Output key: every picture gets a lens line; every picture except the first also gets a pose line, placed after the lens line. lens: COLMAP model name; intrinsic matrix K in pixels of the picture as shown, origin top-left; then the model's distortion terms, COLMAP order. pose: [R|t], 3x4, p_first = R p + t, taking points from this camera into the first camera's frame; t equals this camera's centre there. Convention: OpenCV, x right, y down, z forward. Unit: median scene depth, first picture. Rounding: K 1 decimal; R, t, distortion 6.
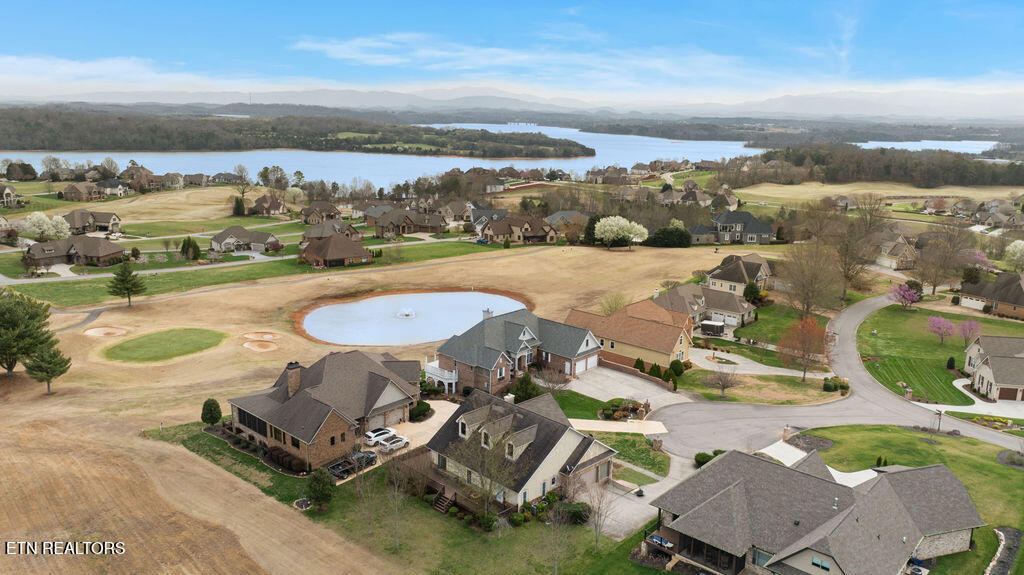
lens RADIAL K [[752.4, 0, 512.0], [0, 752.4, 287.5], [0, 0, 1]] dist [-0.016047, -0.003806]
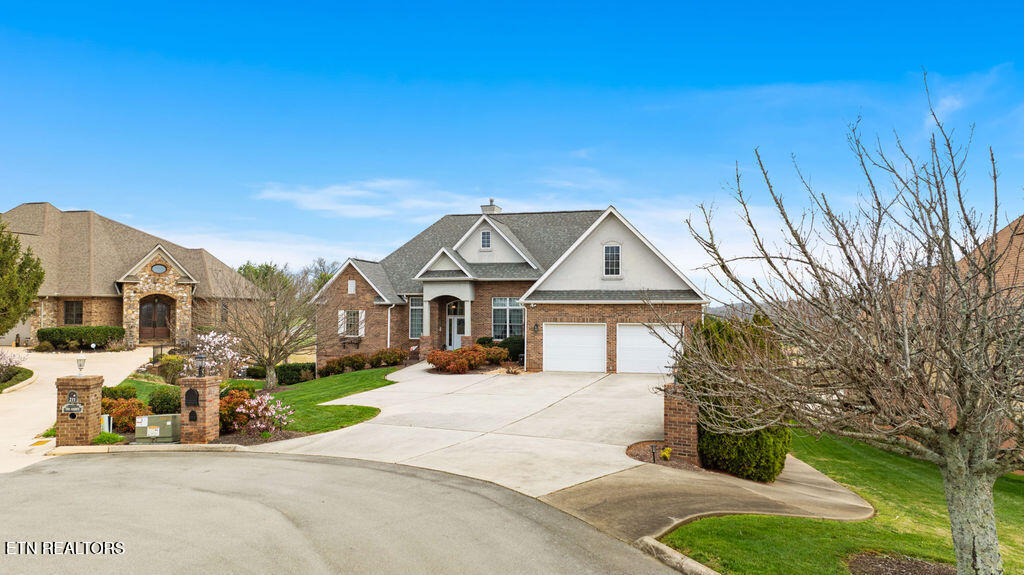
lens RADIAL K [[717.5, 0, 512.0], [0, 717.5, 287.5], [0, 0, 1]] dist [-0.004290, 0.004970]
pose [[0.478074, -0.041972, -0.877316, 0.130308], [-0.195712, 0.968654, -0.152991, 0.055636], [0.856237, 0.244842, 0.454874, 0.377022]]
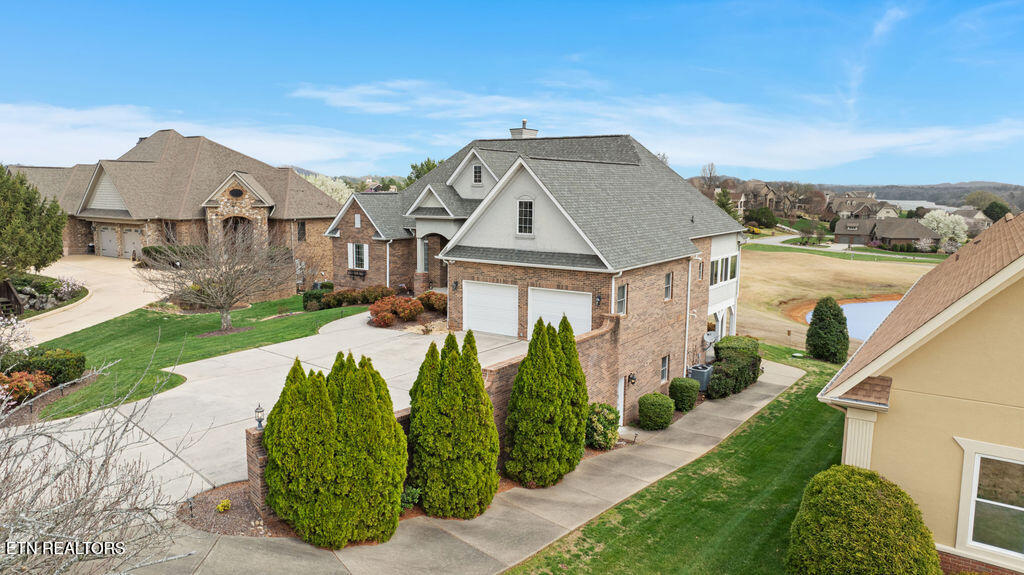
lens RADIAL K [[717.5, 0, 512.0], [0, 717.5, 287.5], [0, 0, 1]] dist [-0.004290, 0.004970]
pose [[0.150237, 0.125865, -0.980605, 0.139123], [-0.231652, 0.968733, 0.088850, 0.033424], [0.961128, 0.213811, 0.174696, 0.420997]]
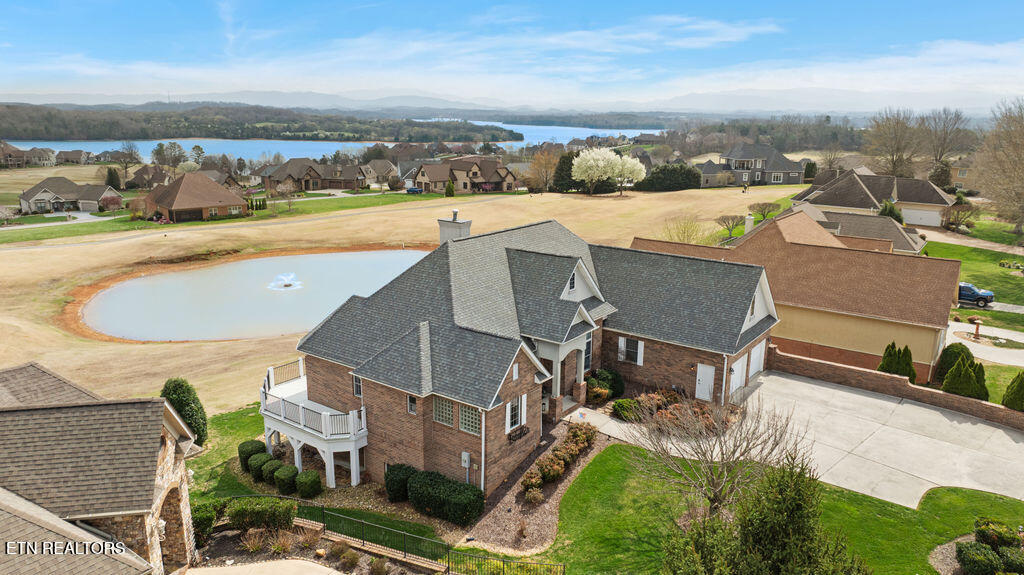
lens RADIAL K [[717.5, 0, 512.0], [0, 717.5, 287.5], [0, 0, 1]] dist [-0.004290, 0.004970]
pose [[0.994561, -0.032303, 0.099024, -0.017461], [0.031224, 0.999435, 0.012429, 0.025550], [-0.099370, -0.009270, 0.995007, 0.302720]]
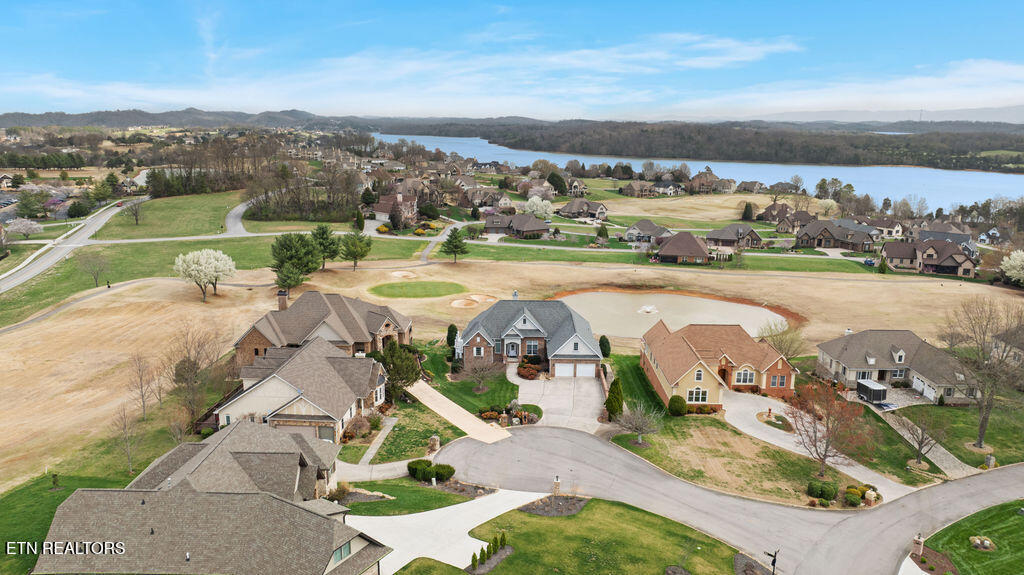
lens RADIAL K [[717.5, 0, 512.0], [0, 717.5, 287.5], [0, 0, 1]] dist [-0.004290, 0.004970]
pose [[0.661344, 0.158604, -0.733122, 0.290877], [-0.168888, 0.983778, 0.060479, -0.014819], [0.730822, 0.083818, 0.677402, 0.157342]]
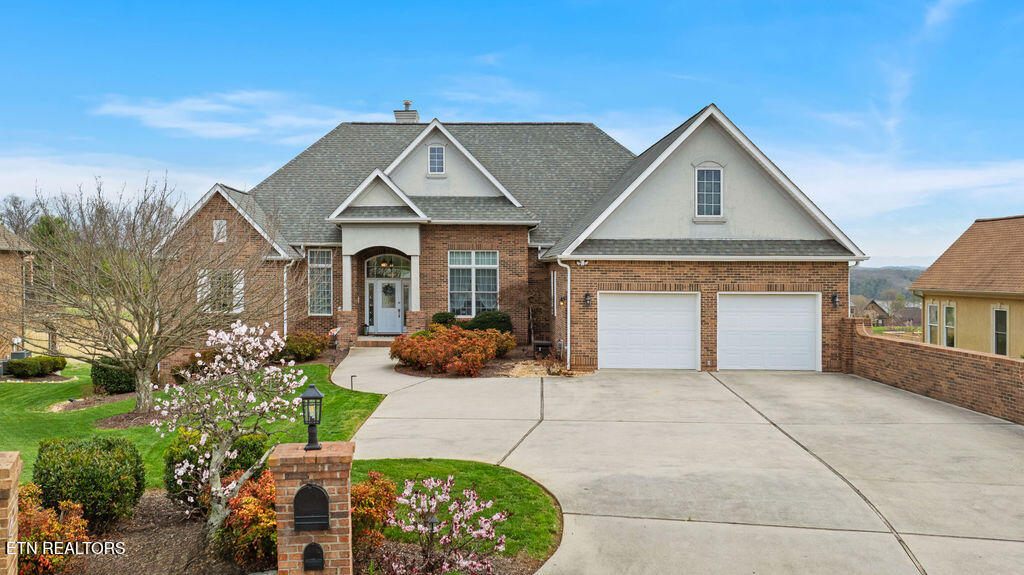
lens RADIAL K [[894.6, 0, 456.5], [0, 894.6, 270.5], [0, 0, 1]] dist [-0.012084, -0.001551]
pose [[0.655603, -0.011291, -0.755021, 0.091434], [-0.168561, 0.972469, -0.160908, 0.057089], [0.736052, 0.232759, 0.635650, 0.368351]]
